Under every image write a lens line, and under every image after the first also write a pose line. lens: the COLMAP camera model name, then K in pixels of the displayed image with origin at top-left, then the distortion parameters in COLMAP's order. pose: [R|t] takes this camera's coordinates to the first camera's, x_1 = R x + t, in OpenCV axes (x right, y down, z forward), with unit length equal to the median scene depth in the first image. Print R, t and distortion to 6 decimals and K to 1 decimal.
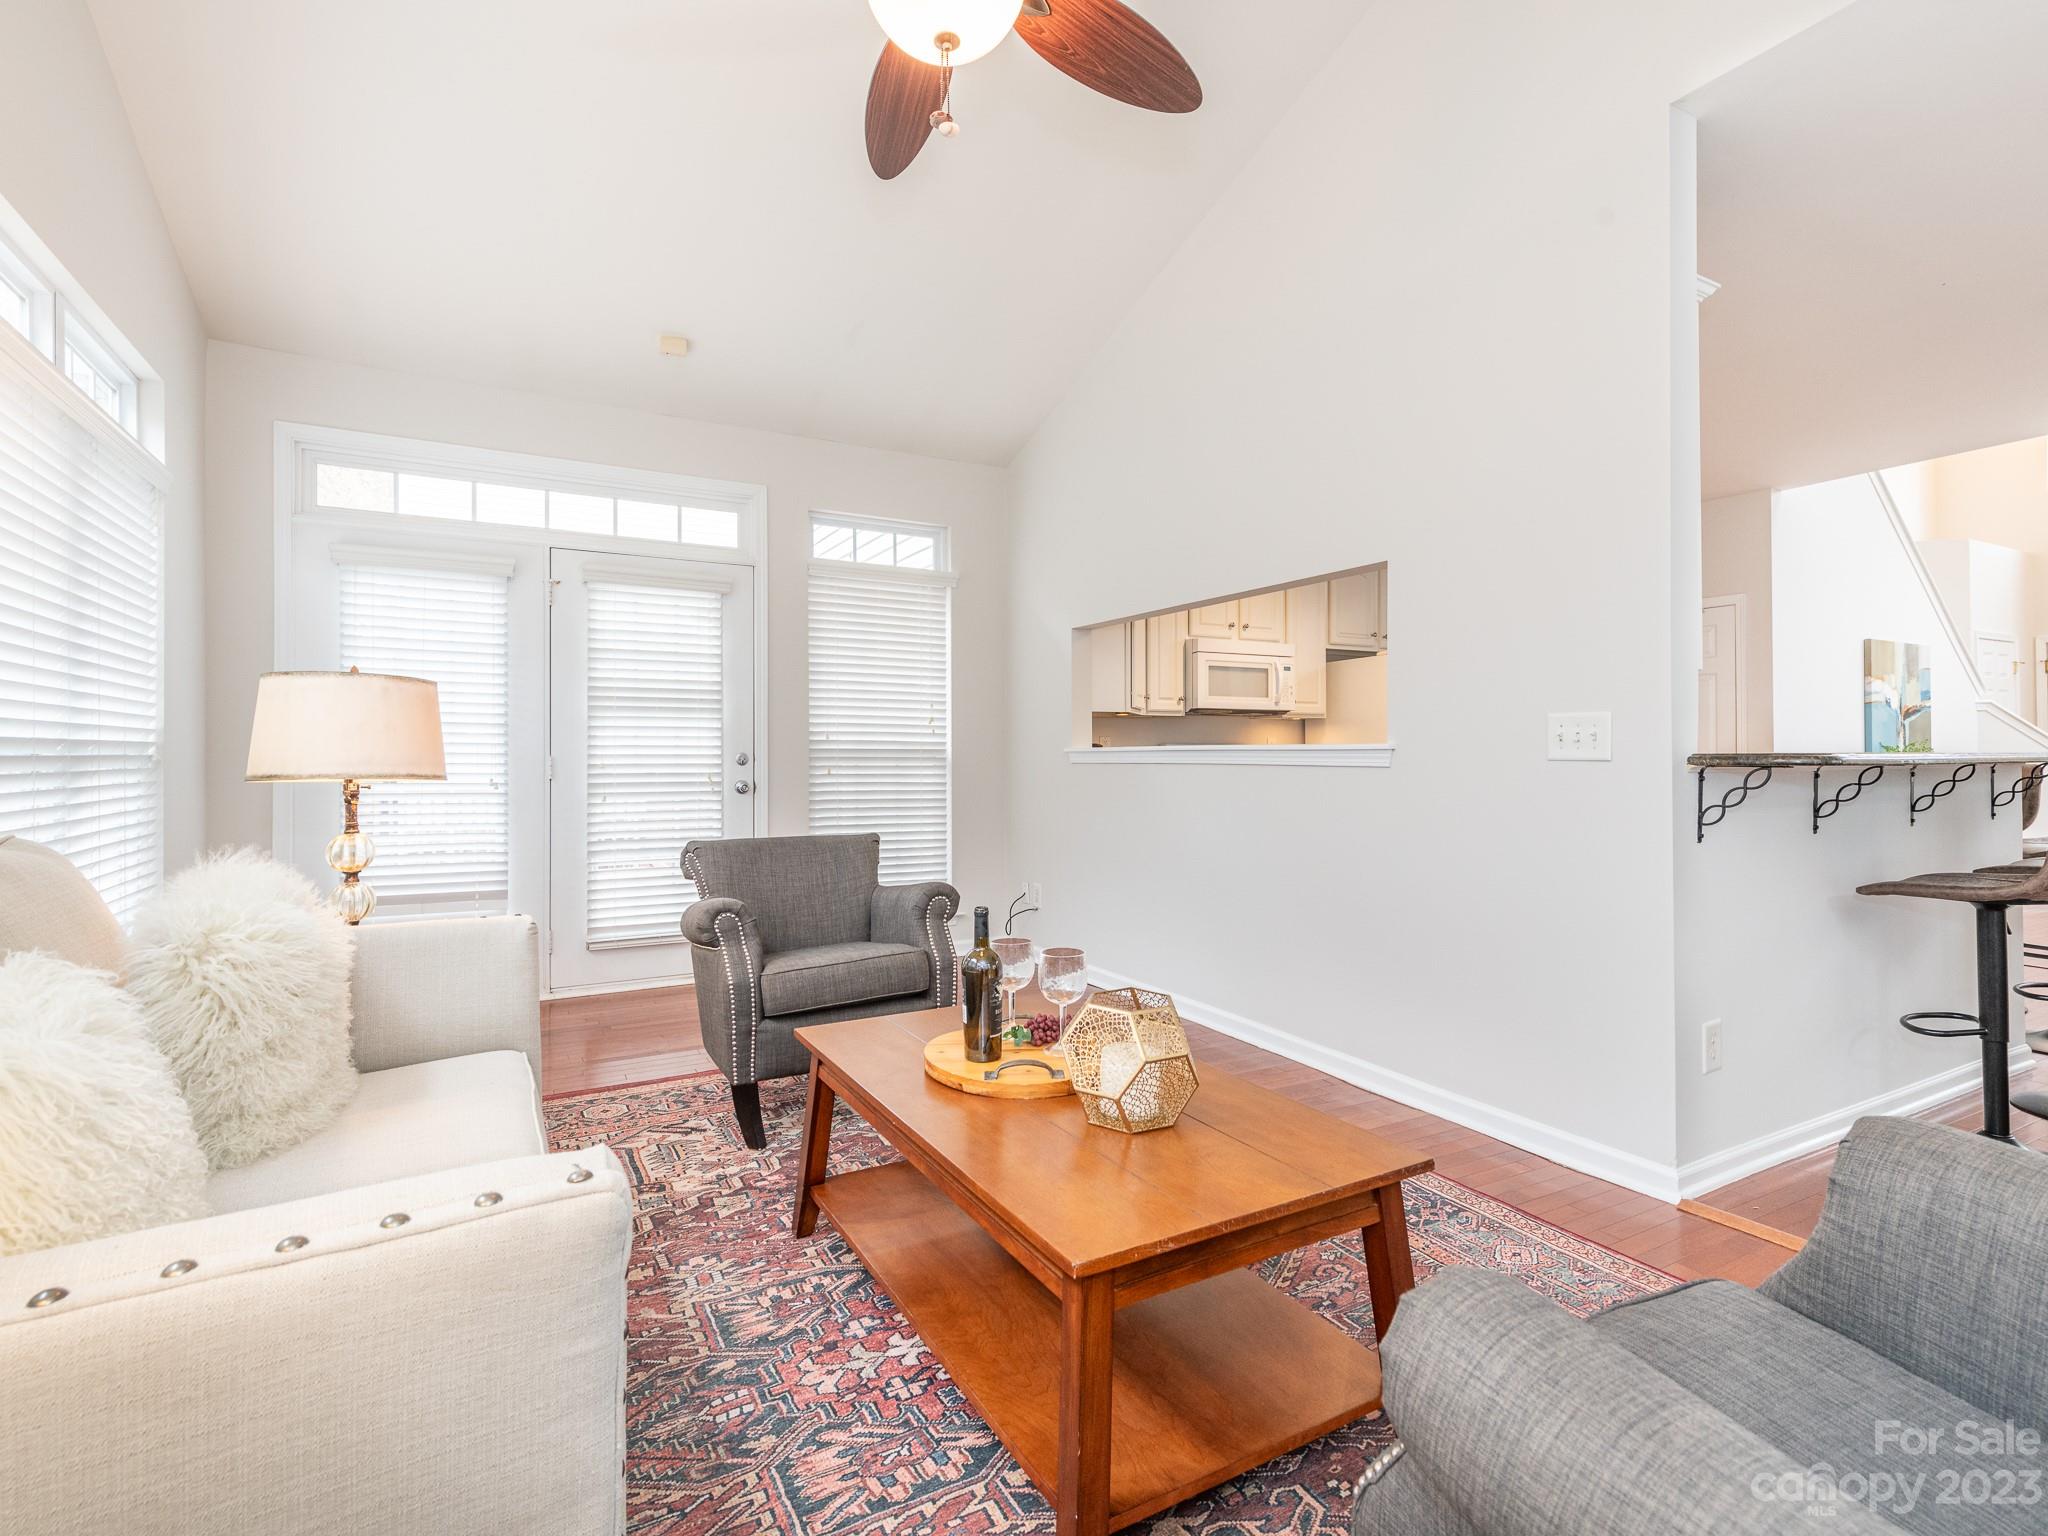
lens RADIAL K [[1022.2, 0, 1026.9], [0, 1022.2, 750.1], [0, 0, 1]] dist [0.017134, -0.007515]
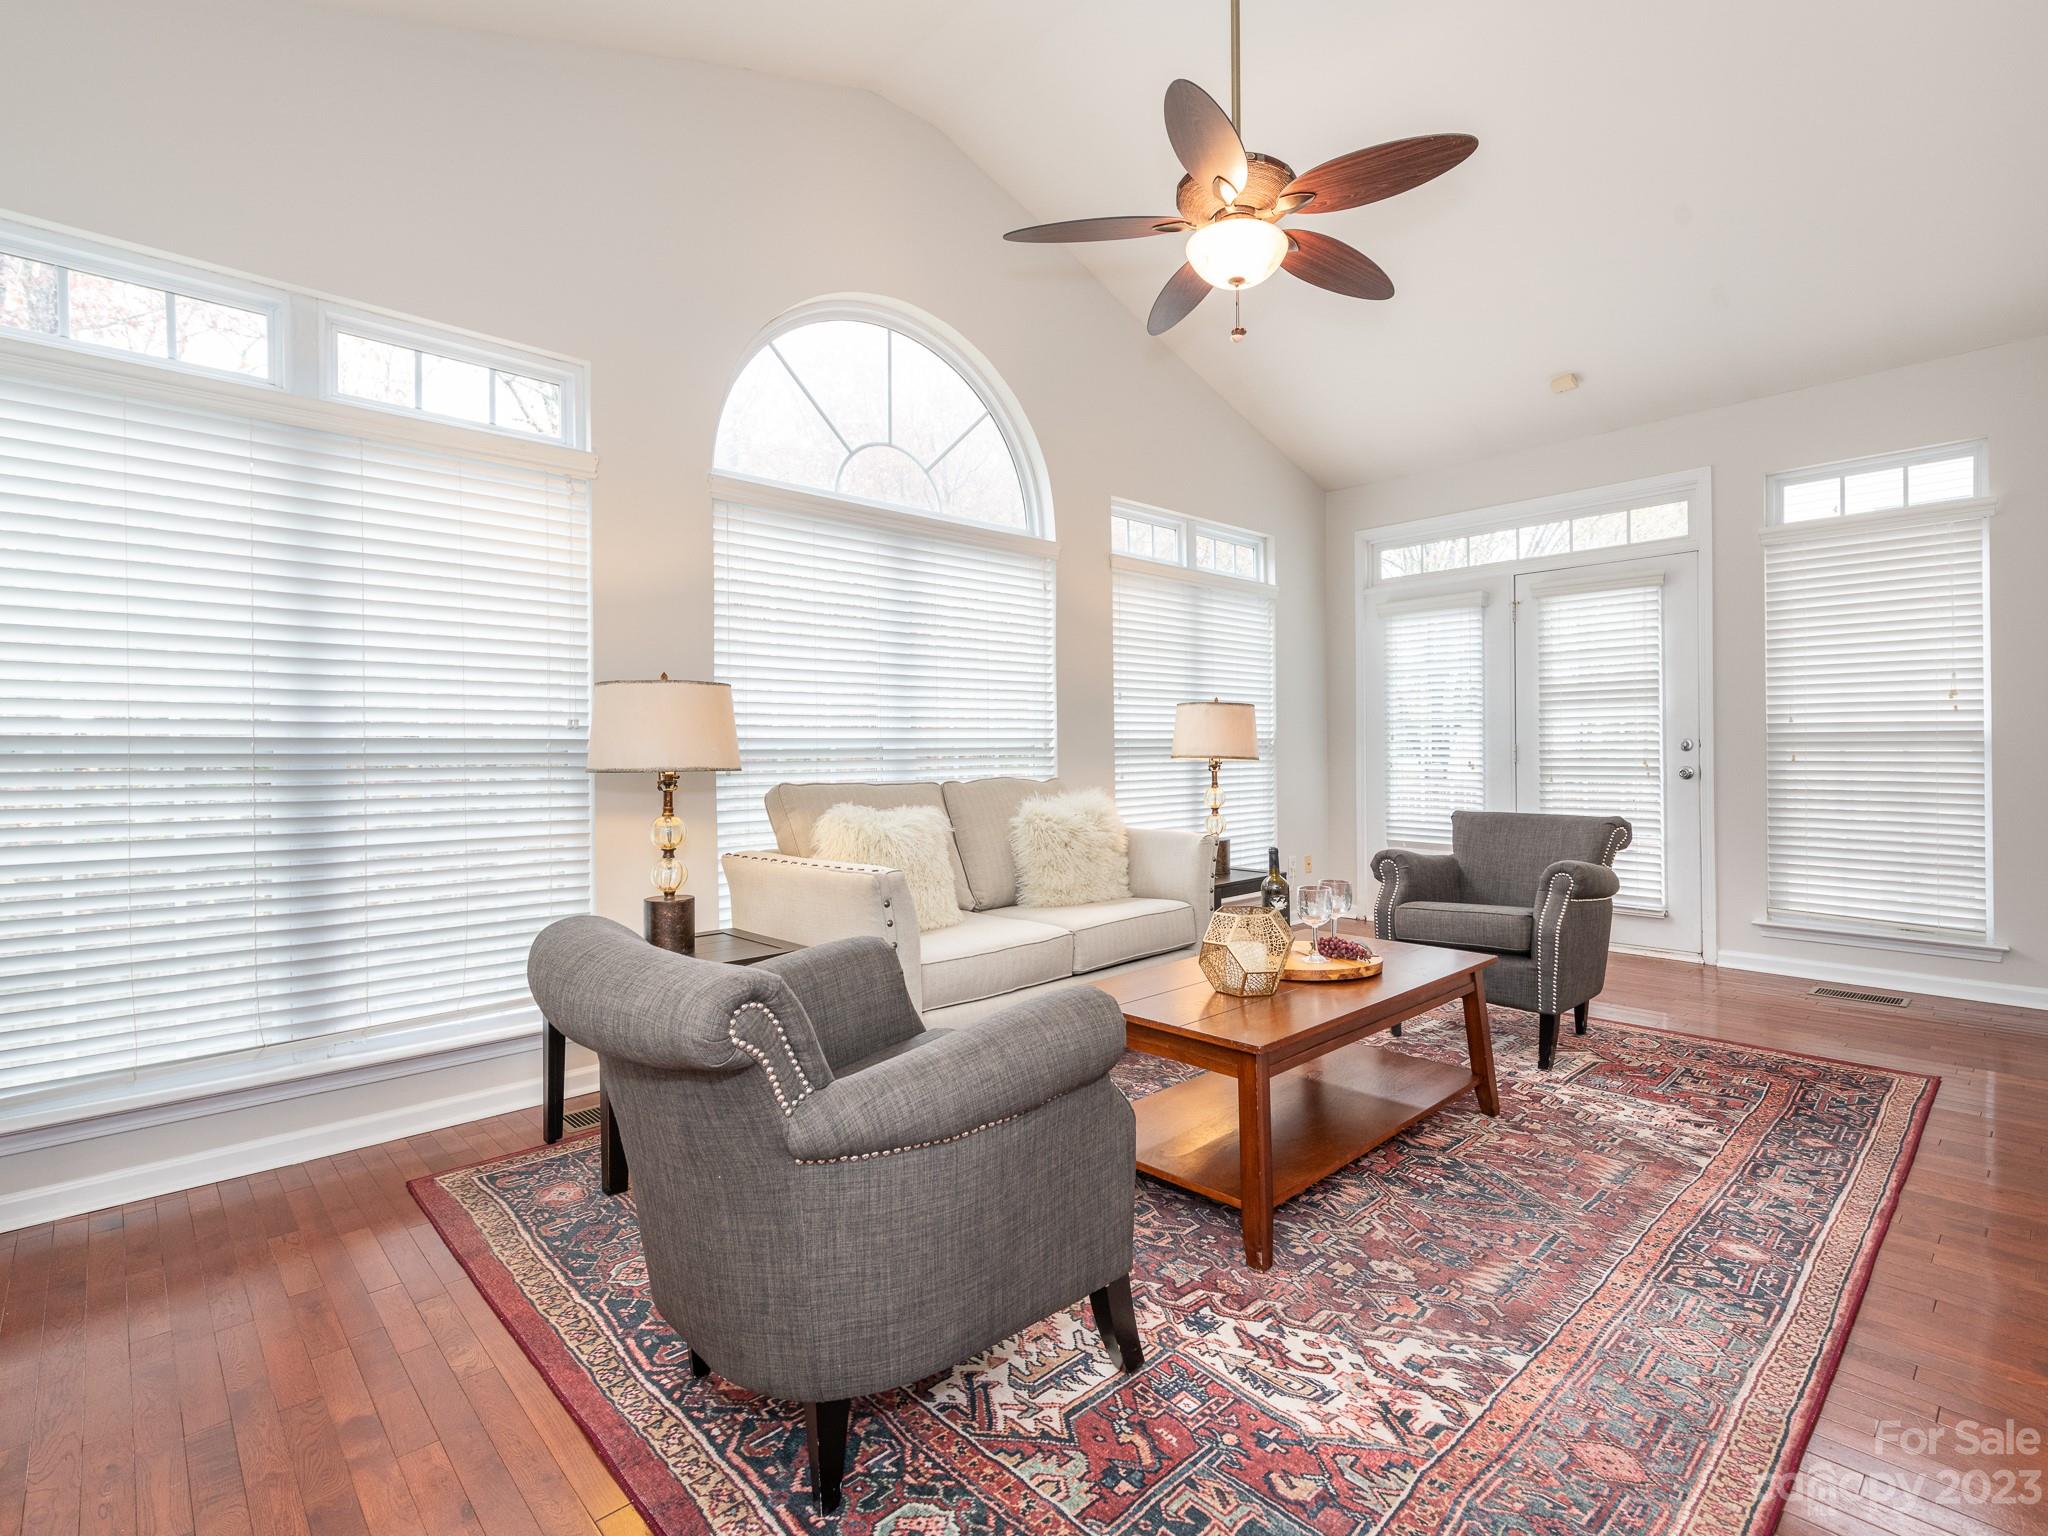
lens RADIAL K [[1022.2, 0, 1026.9], [0, 1022.2, 750.1], [0, 0, 1]] dist [0.017134, -0.007515]
pose [[0.203695, -0.001110, -0.979034, 0.624106], [0.014549, 0.999892, 0.001893, 0.002564], [0.978926, -0.014629, 0.203689, 0.167281]]
